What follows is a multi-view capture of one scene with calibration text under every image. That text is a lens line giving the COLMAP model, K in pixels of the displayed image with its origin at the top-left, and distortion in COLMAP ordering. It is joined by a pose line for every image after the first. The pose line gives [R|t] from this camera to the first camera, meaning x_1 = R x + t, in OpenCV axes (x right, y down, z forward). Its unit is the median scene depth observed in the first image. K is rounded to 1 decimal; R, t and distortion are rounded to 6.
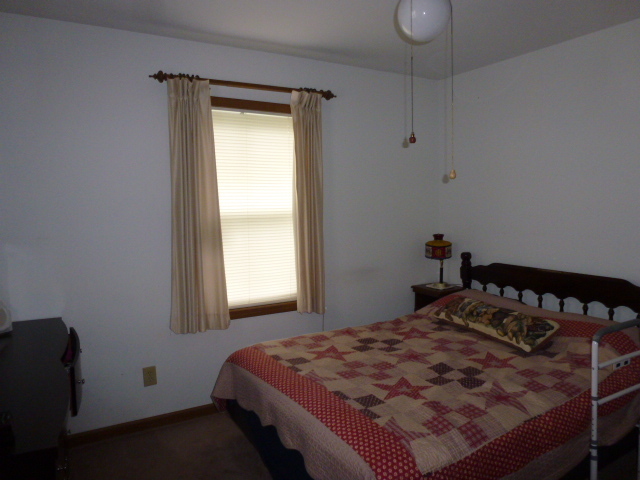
lens RADIAL K [[447.0, 0, 335.0], [0, 447.0, 239.5], [0, 0, 1]] dist [-0.034629, 0.001060]
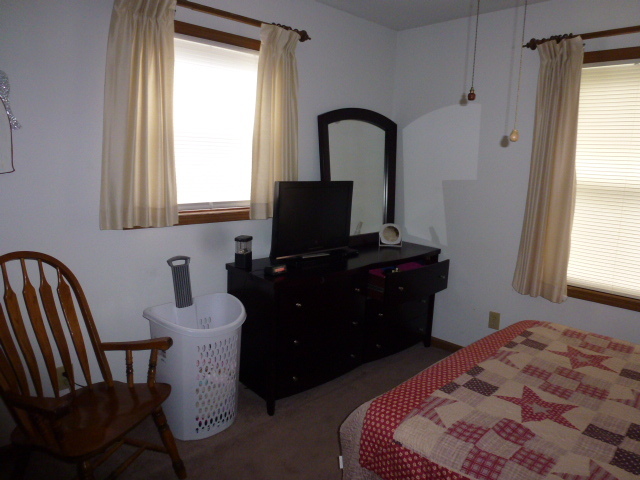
lens RADIAL K [[447.0, 0, 335.0], [0, 447.0, 239.5], [0, 0, 1]] dist [-0.034629, 0.001060]
pose [[0.264689, 0.193215, -0.944779, 0.696362], [-0.120050, 0.978703, 0.166520, -0.045404], [0.956832, 0.069344, 0.282247, 0.372941]]
